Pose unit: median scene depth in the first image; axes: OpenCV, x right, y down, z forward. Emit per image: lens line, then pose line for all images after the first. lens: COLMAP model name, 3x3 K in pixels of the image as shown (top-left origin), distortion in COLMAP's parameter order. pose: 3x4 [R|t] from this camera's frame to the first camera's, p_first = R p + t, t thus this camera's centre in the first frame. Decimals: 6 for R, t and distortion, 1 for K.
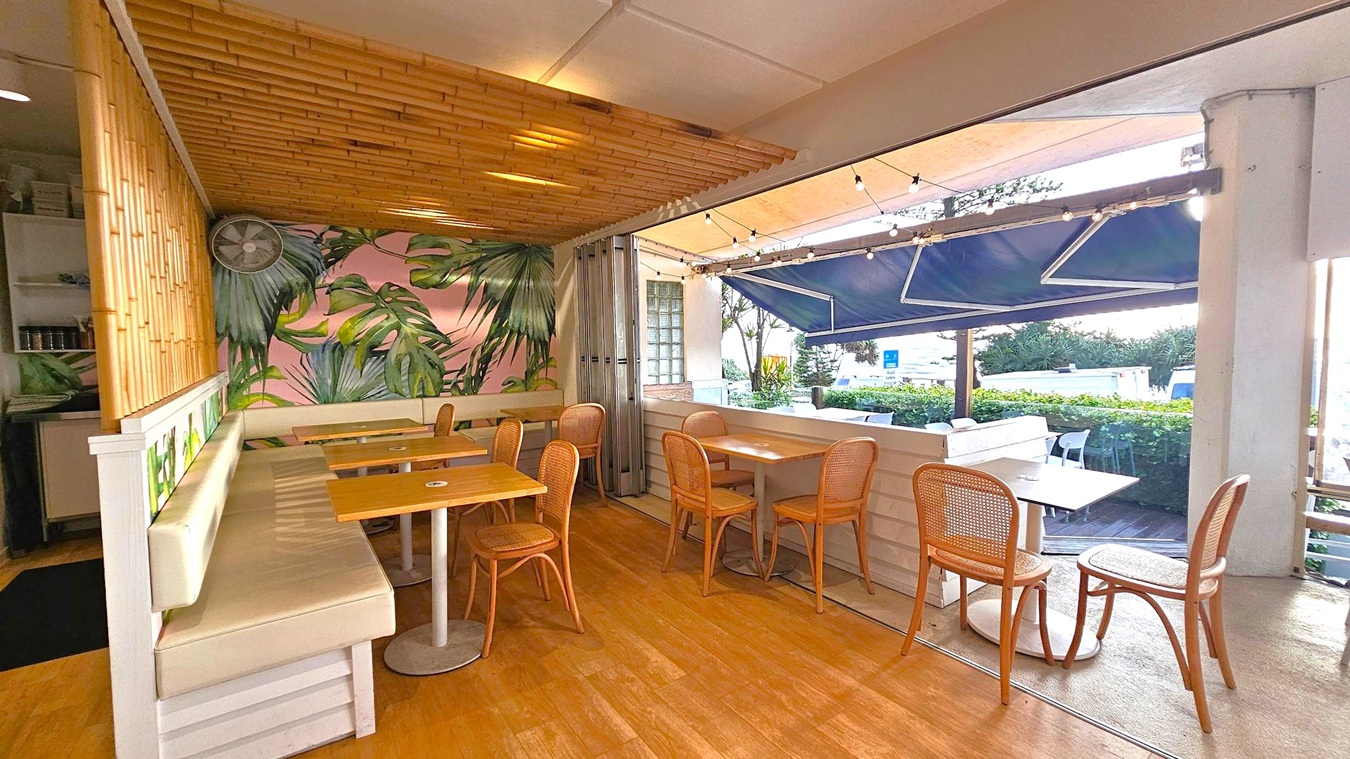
lens RADIAL K [[551.2, 0, 674.5], [0, 551.2, 378.8], [0, 0, 1]] dist [-0.004818, 0.001231]
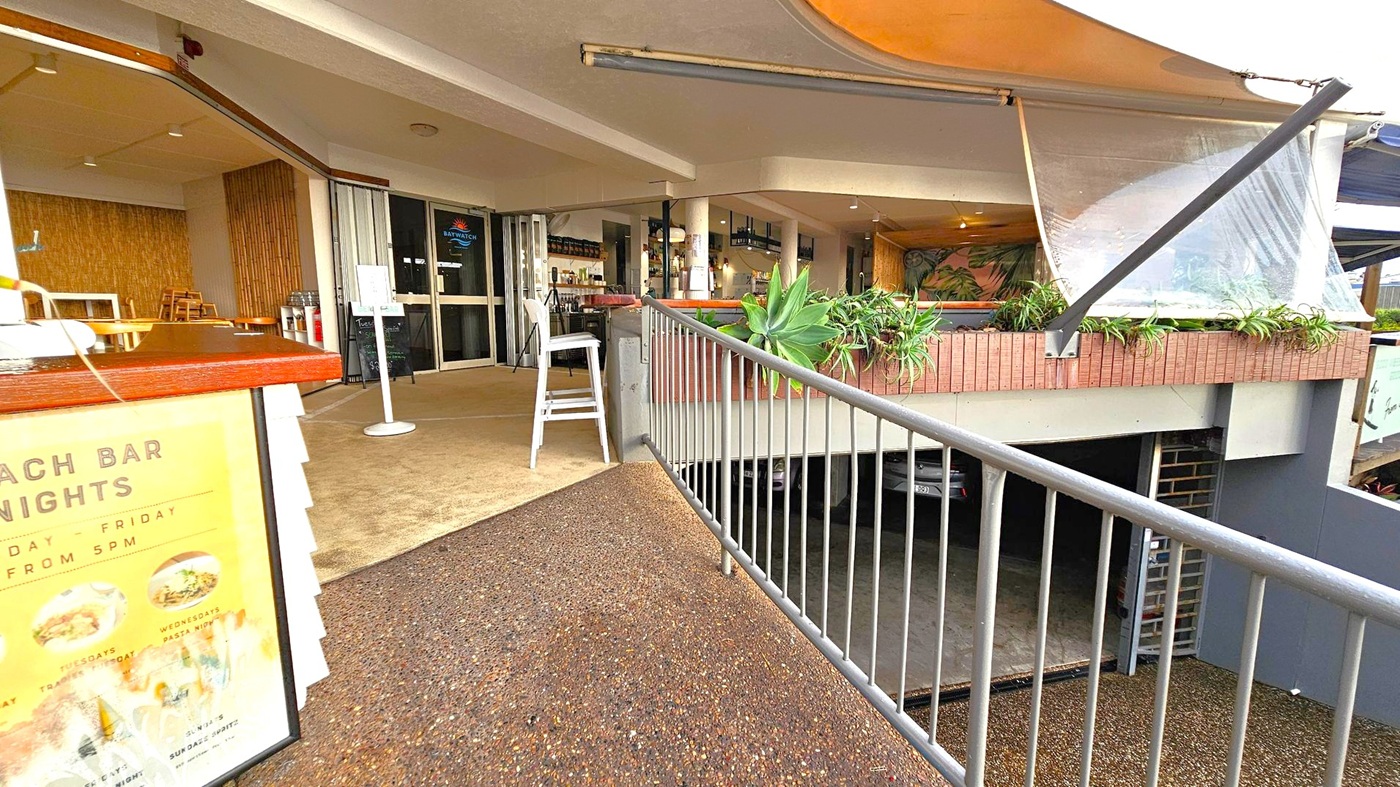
lens RADIAL K [[571.6, 0, 695.5], [0, 571.6, 392.7], [0, 0, 1]] dist [-0.004818, 0.001231]
pose [[0.418999, 0.142919, -0.896668, 1.454750], [-0.066638, 0.989712, 0.126610, 0.154496], [0.905538, 0.006702, 0.424212, -1.271618]]
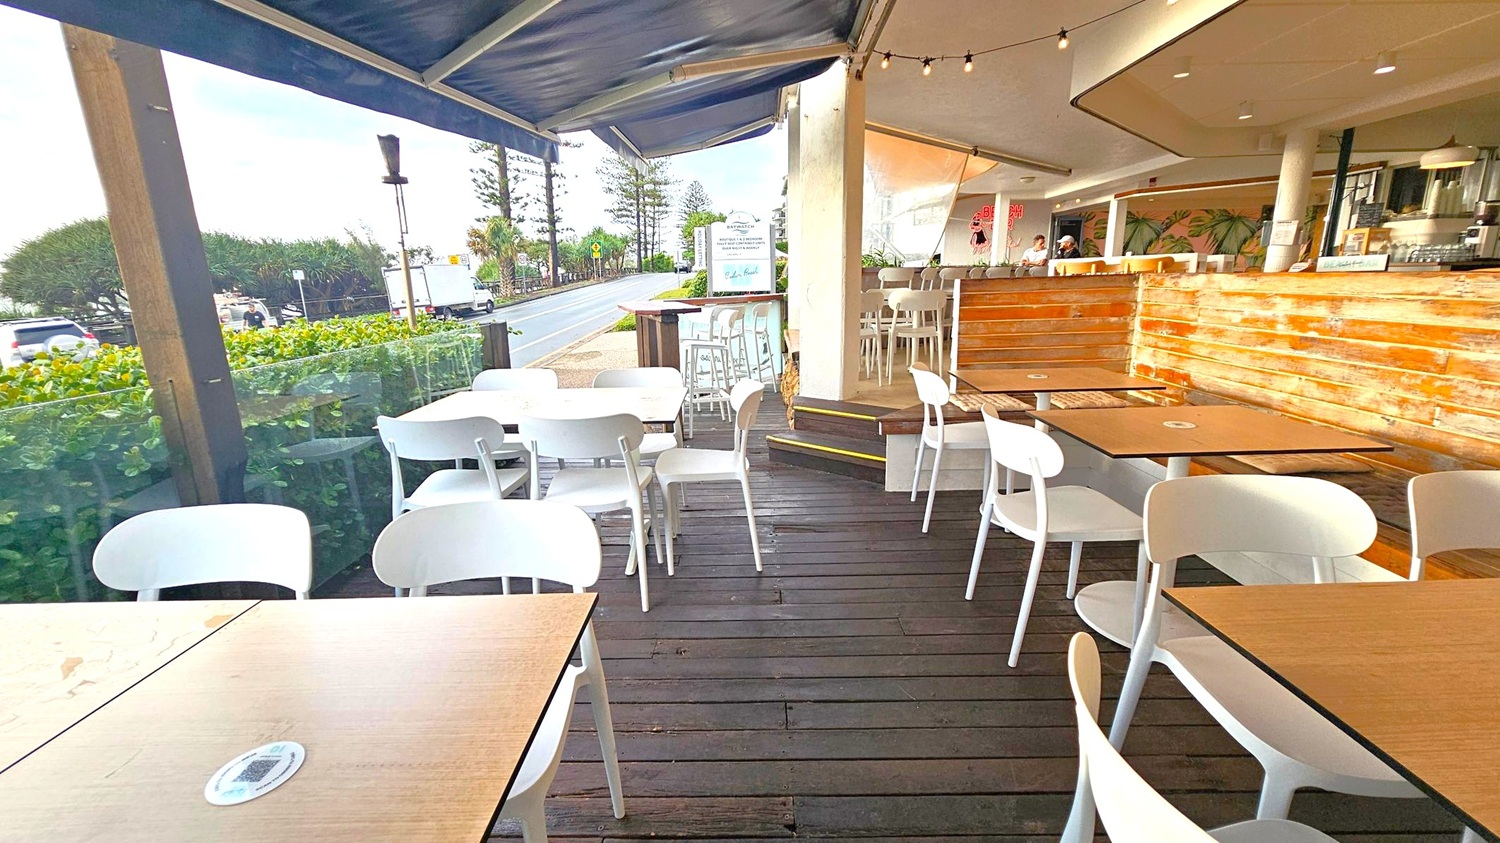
lens RADIAL K [[612.4, 0, 742.5], [0, 612.4, 419.6], [0, 0, 1]] dist [-0.004818, 0.001231]
pose [[0.797290, 0.132544, -0.588865, -0.334857], [-0.031758, 0.983453, 0.178361, 0.272940], [0.602761, -0.123504, 0.788306, -3.015510]]
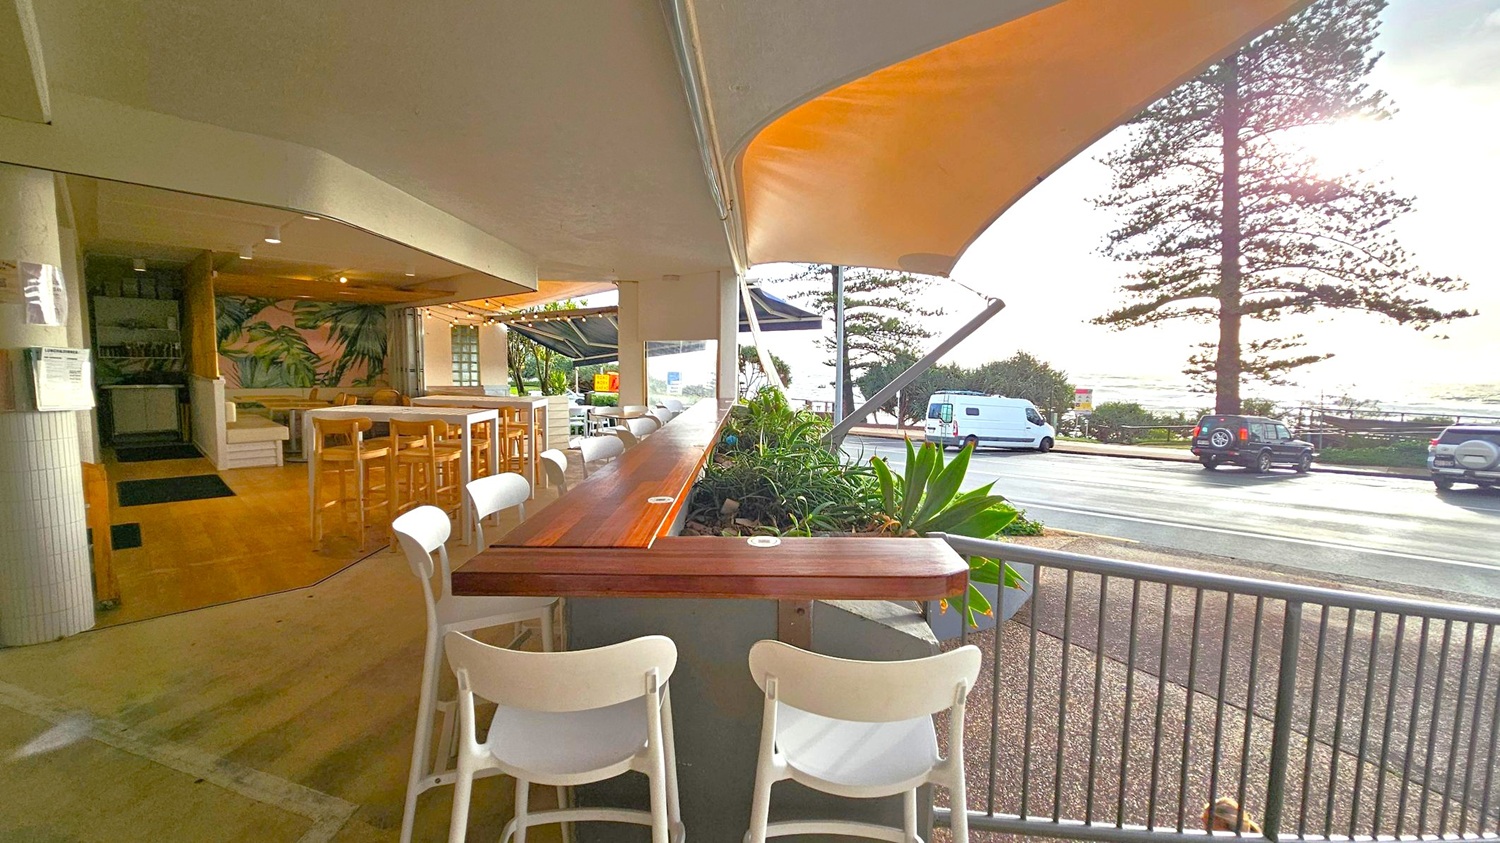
lens RADIAL K [[612.4, 0, 748.0], [0, 612.4, 425.5], [0, 0, 1]] dist [-0.004818, 0.001231]
pose [[0.983057, 0.012700, 0.182859, 0.671631], [-0.019400, 0.999203, 0.034896, 0.063753], [-0.182270, -0.037852, 0.982520, -1.363652]]
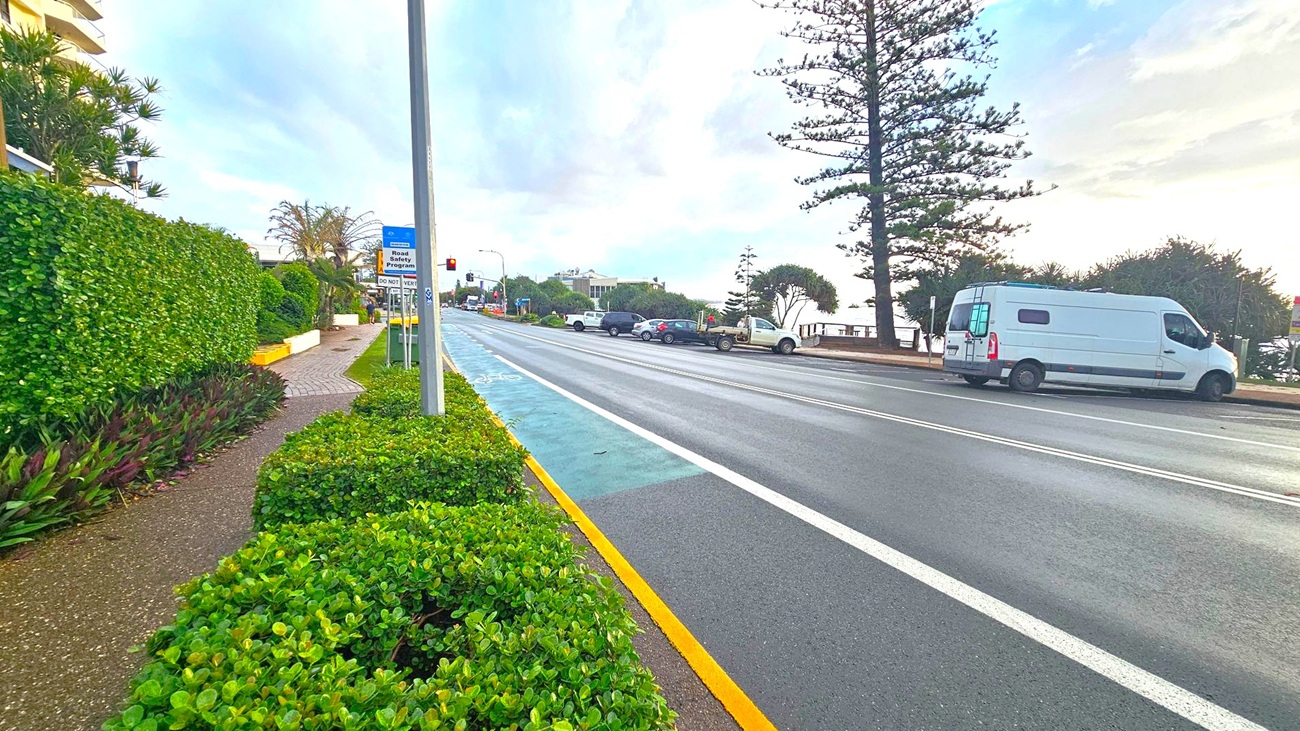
lens RADIAL K [[530.8, 0, 641.5], [0, 530.8, 362.3], [0, 0, 1]] dist [-0.004818, 0.001231]
pose [[0.978001, 0.048313, -0.202928, 2.191276], [-0.038969, 0.997999, 0.049793, 0.241032], [0.204928, -0.040790, 0.977927, 0.590444]]
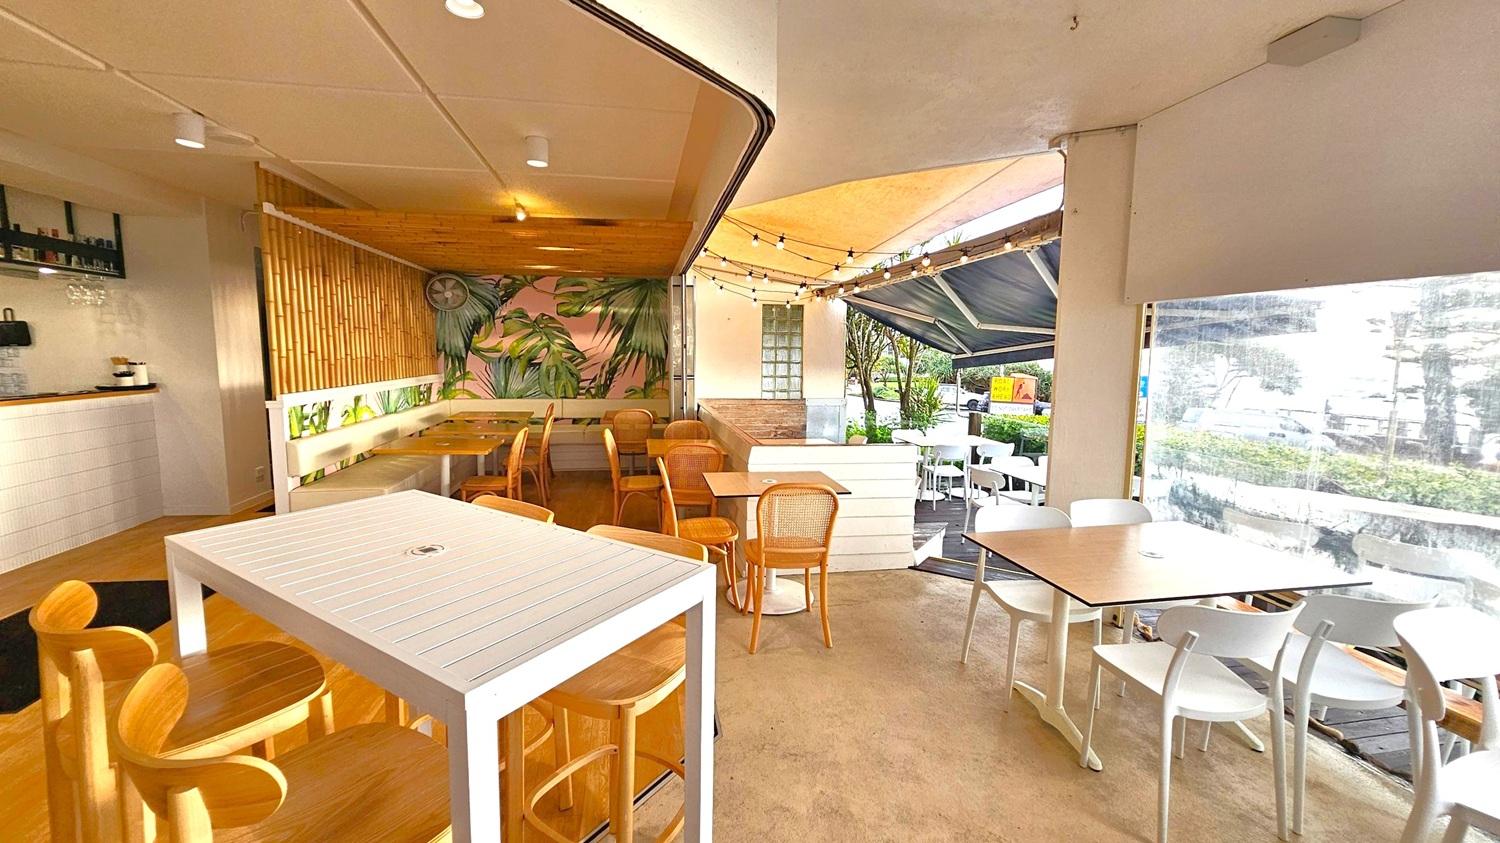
lens RADIAL K [[612.4, 0, 746.8], [0, 612.4, 418.4], [0, 0, 1]] dist [-0.004818, 0.001231]
pose [[0.901677, 0.068624, -0.426930, 0.605125], [-0.049914, 0.997245, 0.054877, -0.022291], [0.429520, -0.028171, 0.902618, -0.165477]]
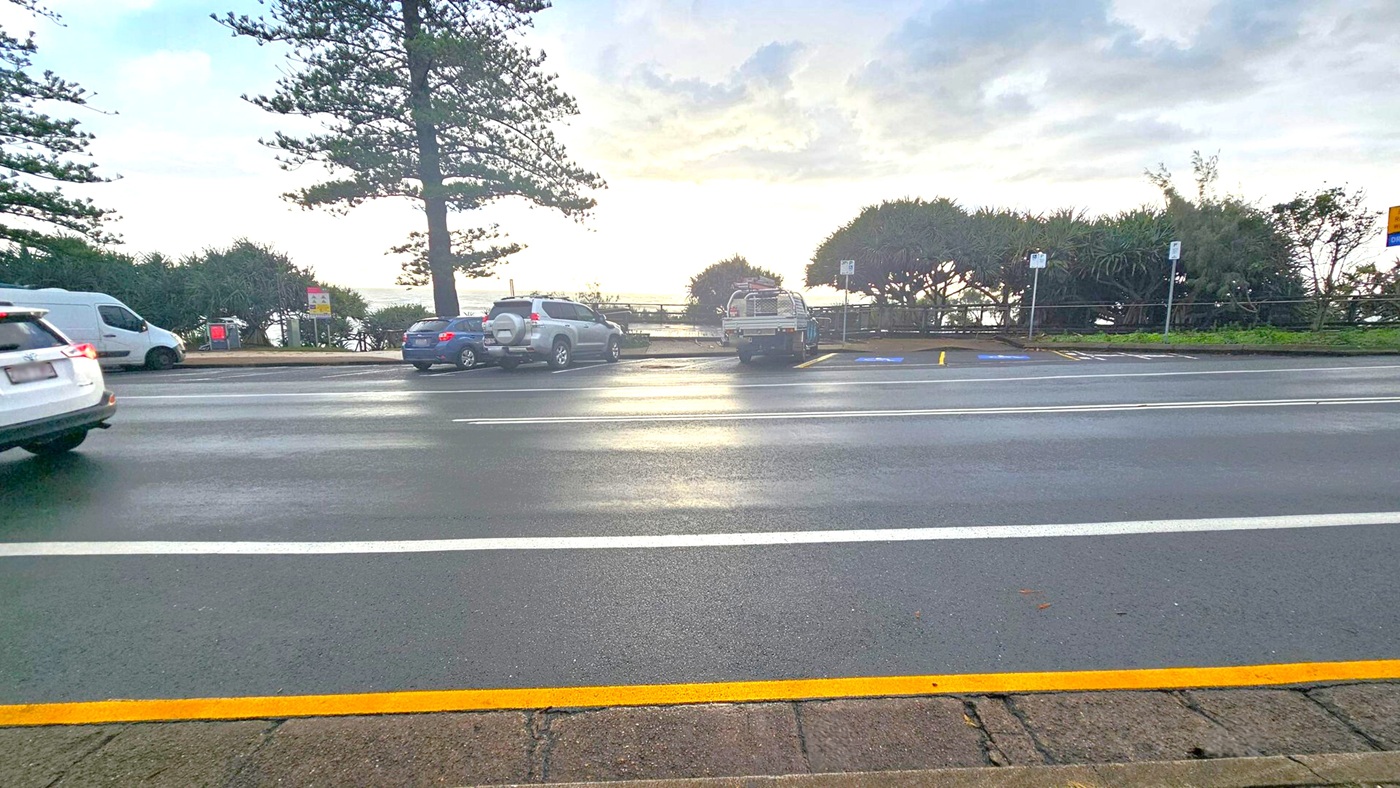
lens RADIAL K [[571.6, 0, 694.4], [0, 571.6, 392.8], [0, 0, 1]] dist [-0.004818, 0.001231]
pose [[0.575454, -0.119278, 0.809089, 3.245462], [0.031028, 0.991779, 0.124142, 0.242233], [-0.817245, -0.046334, 0.574424, -1.240295]]
